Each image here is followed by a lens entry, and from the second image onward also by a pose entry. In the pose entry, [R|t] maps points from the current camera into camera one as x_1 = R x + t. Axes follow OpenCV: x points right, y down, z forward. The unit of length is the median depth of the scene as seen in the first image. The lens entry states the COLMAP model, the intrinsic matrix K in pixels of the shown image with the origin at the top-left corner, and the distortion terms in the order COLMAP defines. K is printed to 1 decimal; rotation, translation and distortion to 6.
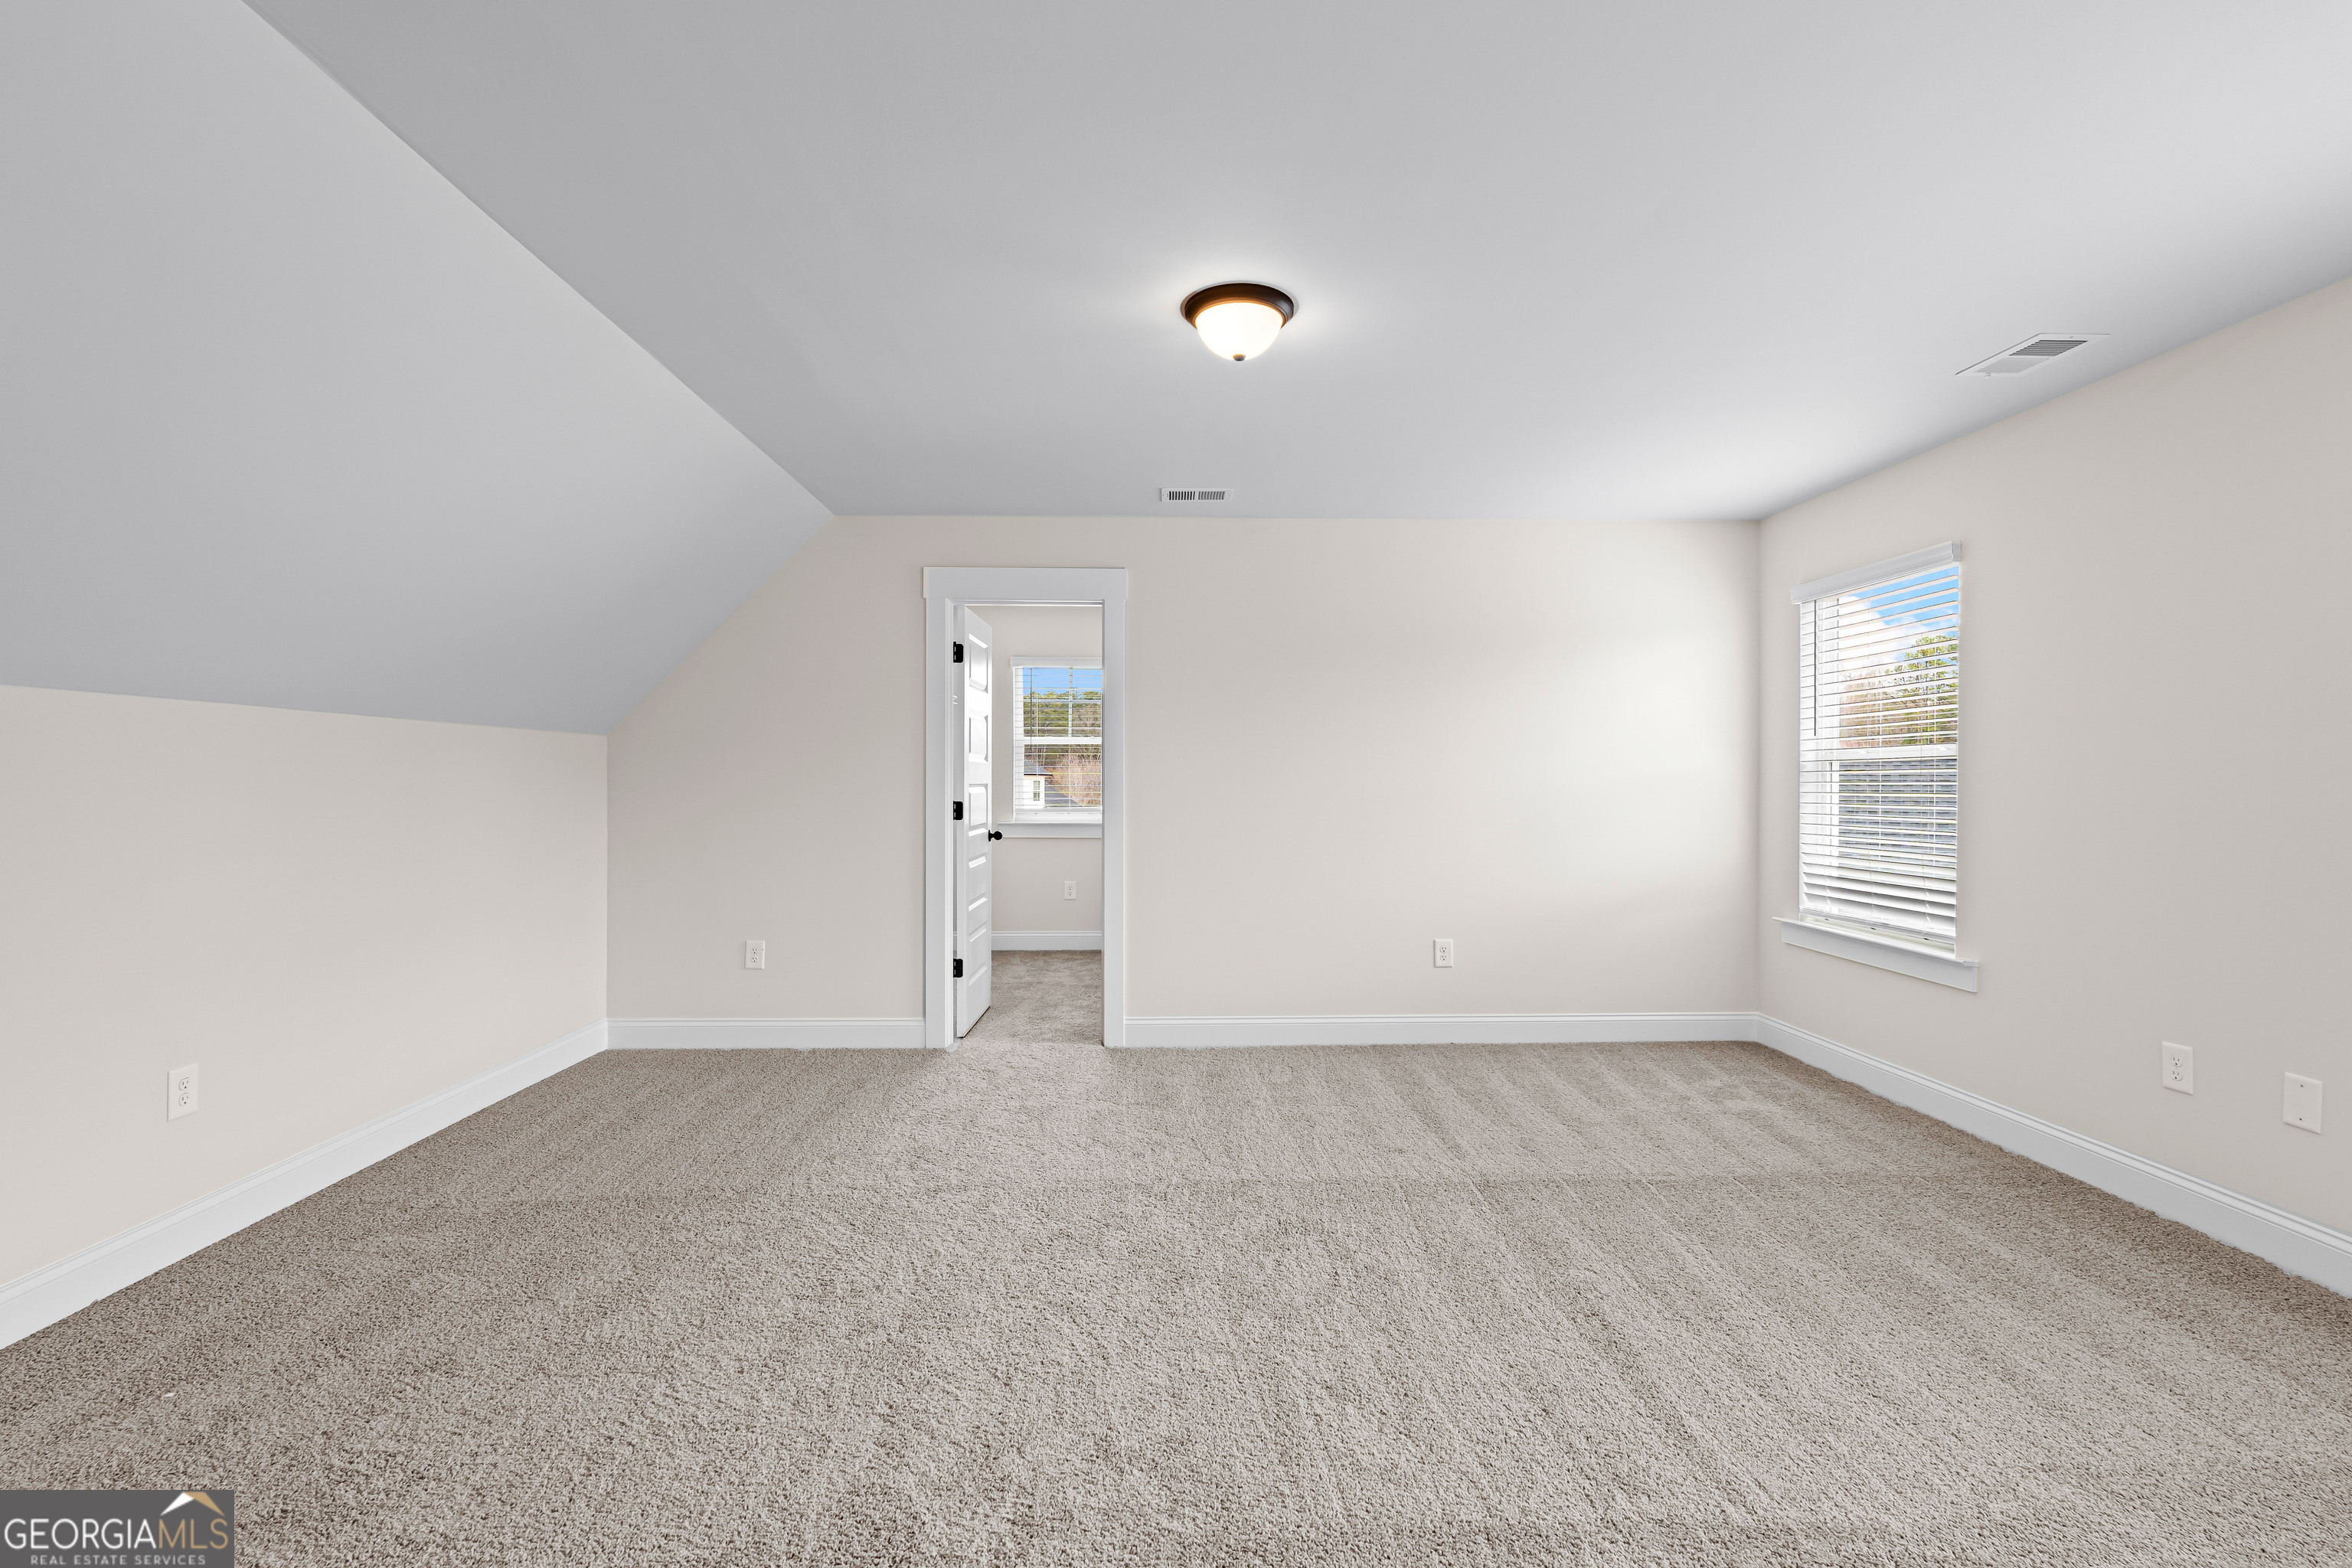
lens RADIAL K [[1041.5, 0, 1175.2], [0, 1041.5, 780.4], [0, 0, 1]] dist [-0.006524, 0.000345]
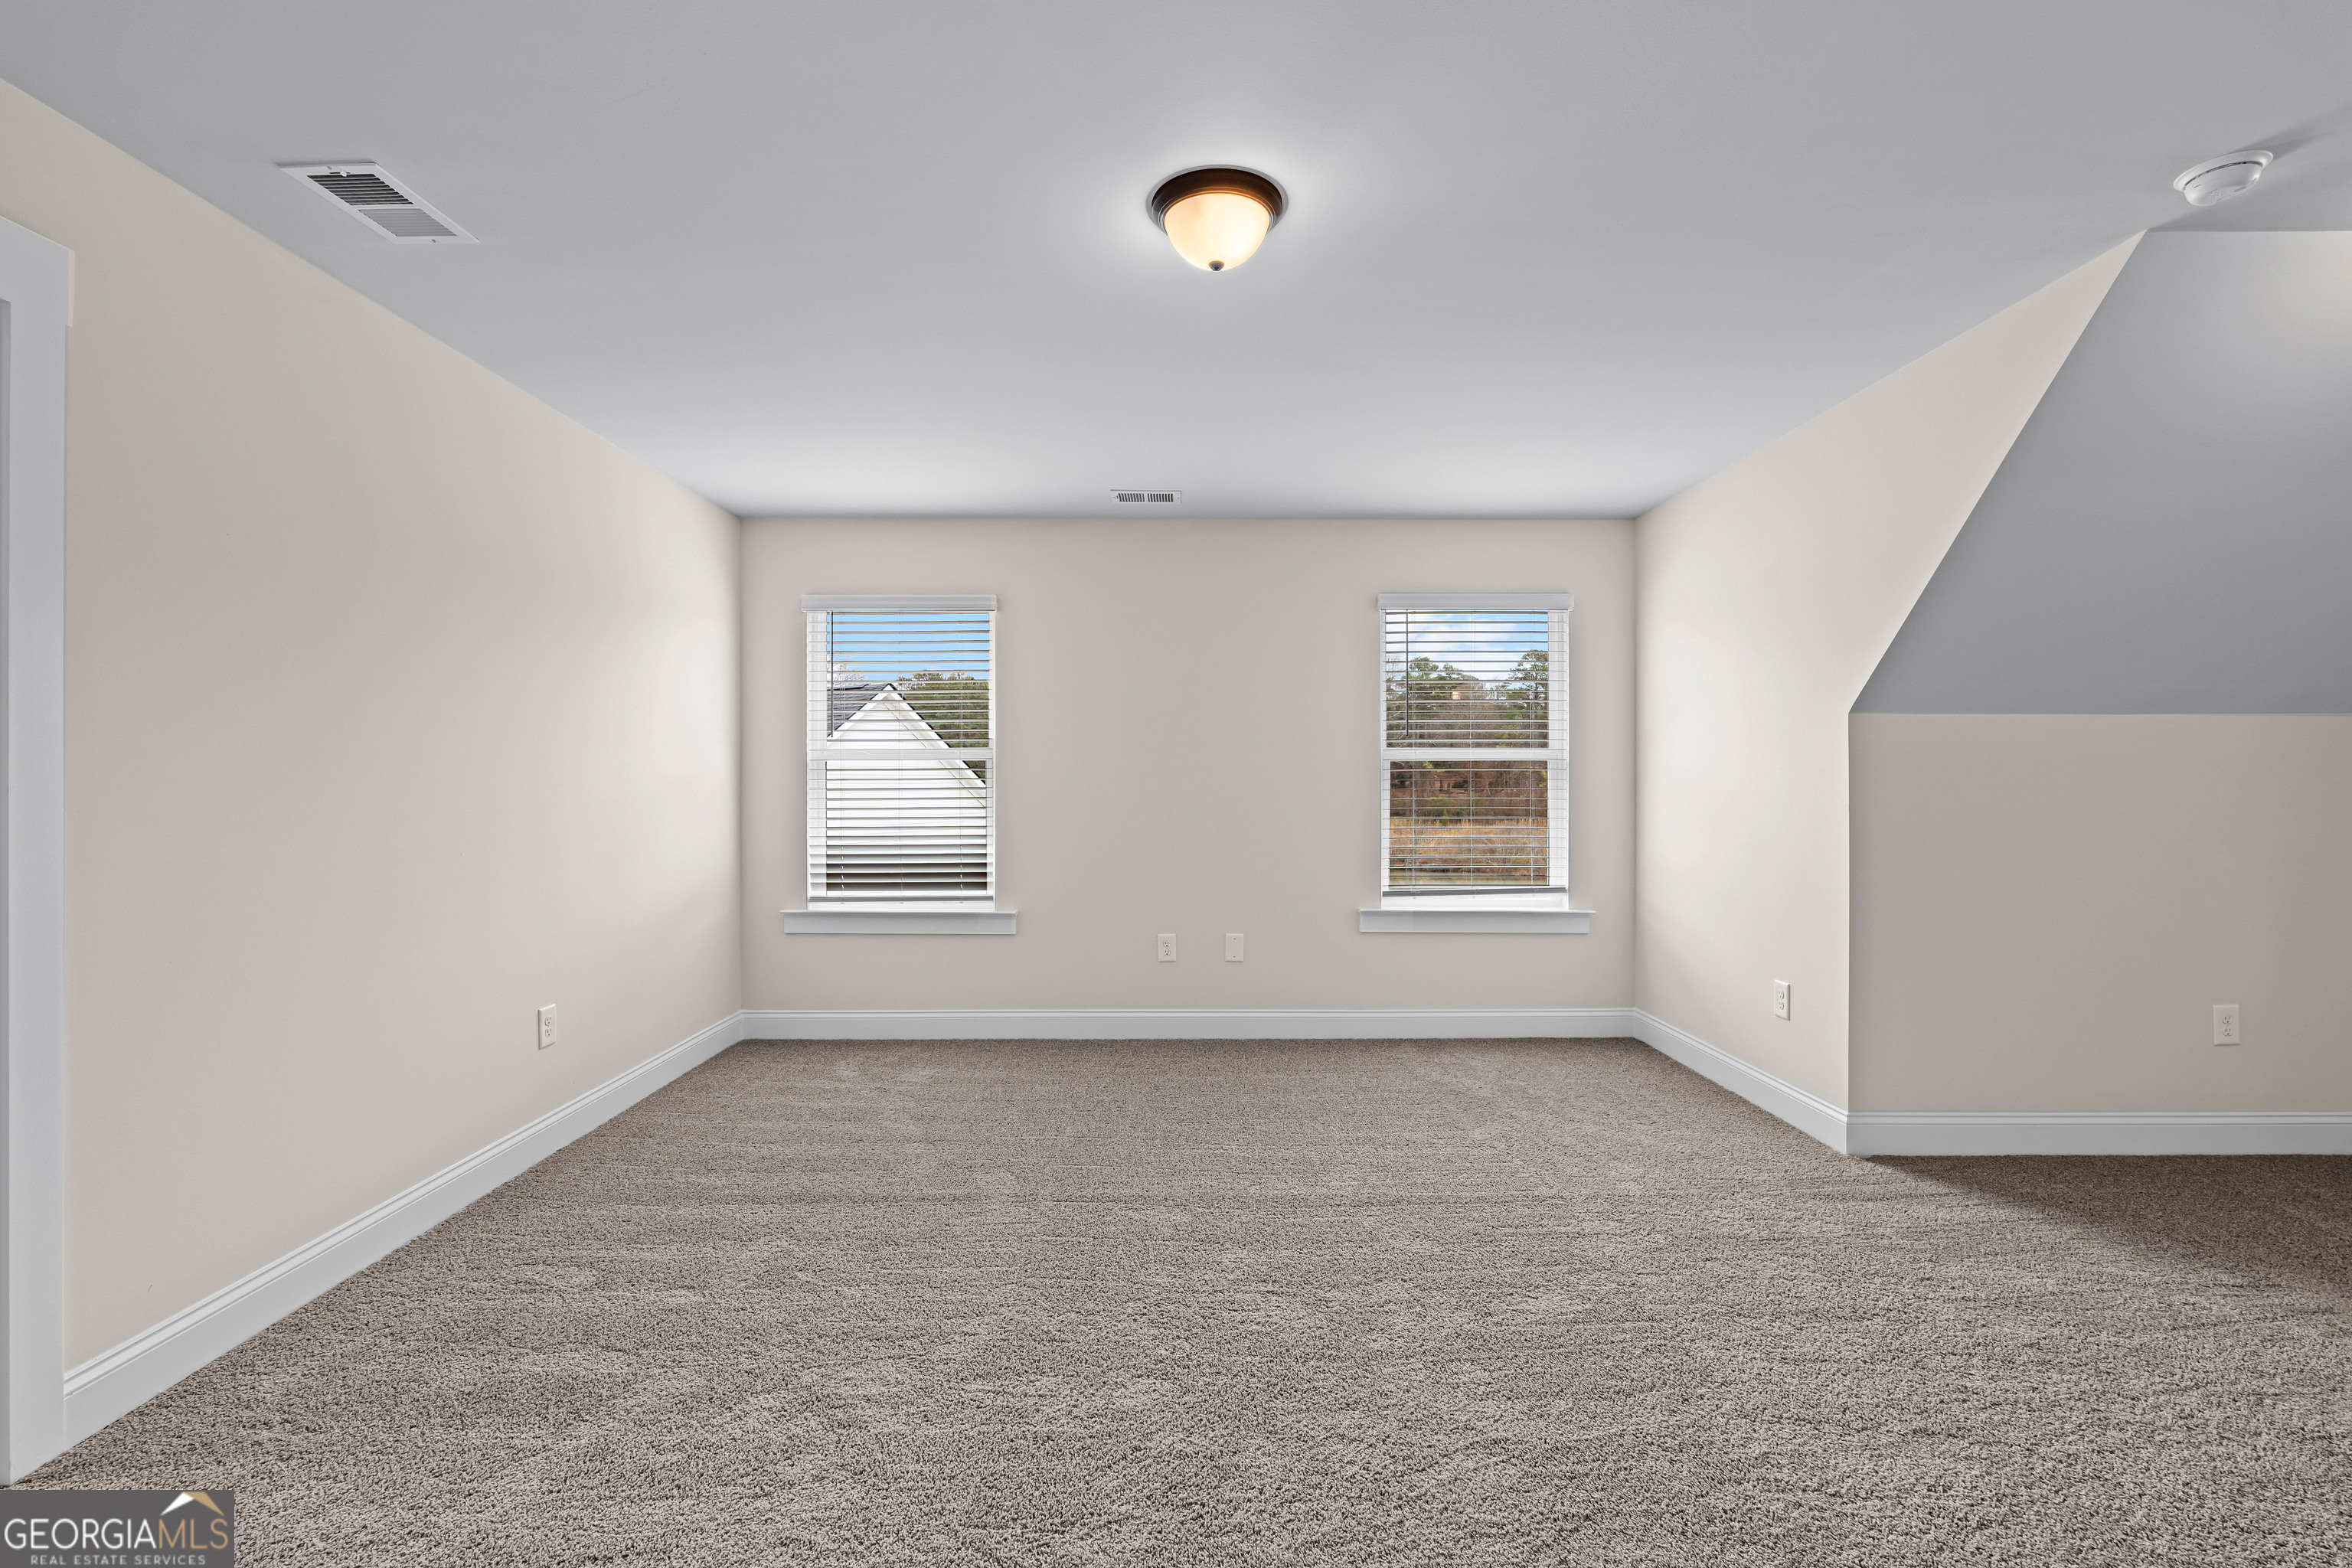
lens RADIAL K [[1041.5, 0, 1173.0], [0, 1041.5, 783.6], [0, 0, 1]] dist [-0.006524, 0.000345]
pose [[0.027266, -0.017935, 0.999467, -0.549601], [-0.003600, 0.999831, 0.018040, -0.017145], [-0.999622, -0.004090, 0.027196, 0.708895]]
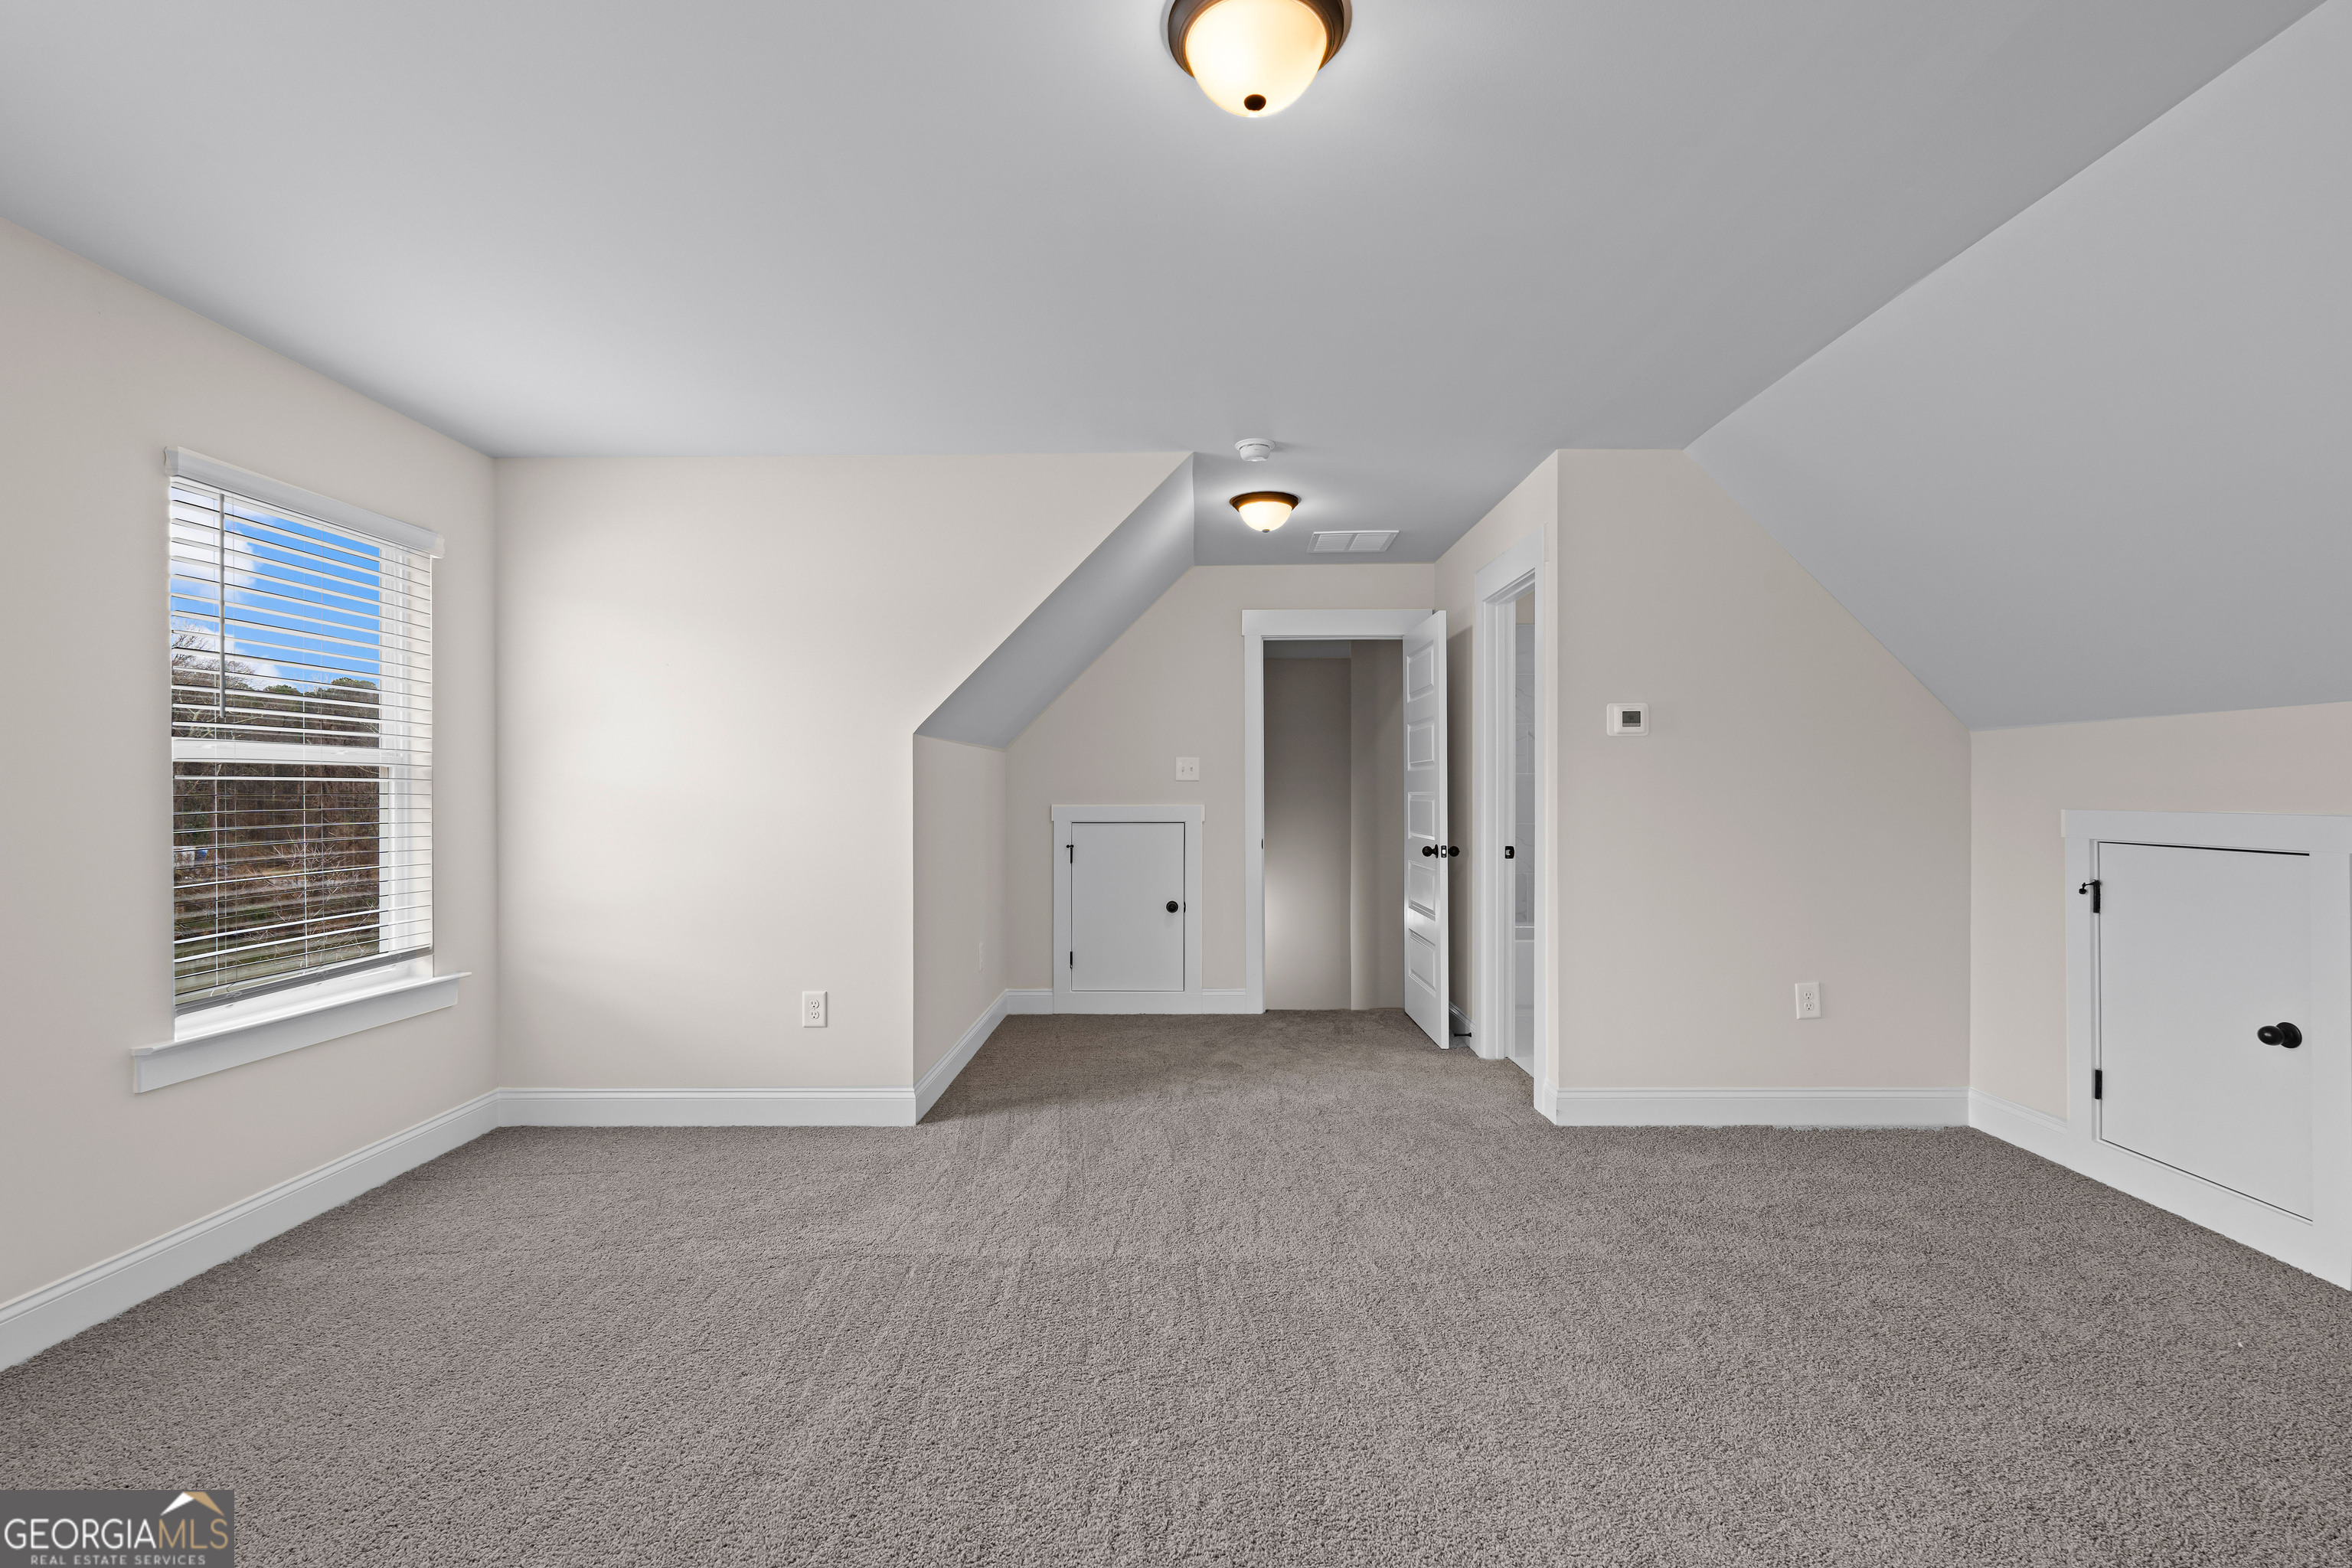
lens RADIAL K [[1041.5, 0, 1182.1], [0, 1041.5, 801.1], [0, 0, 1]] dist [-0.006524, 0.000345]
pose [[-0.999537, -0.010334, 0.028616, 0.022890], [-0.010221, 0.999939, 0.004091, -0.006234], [-0.028657, 0.003797, -0.999582, 1.117039]]
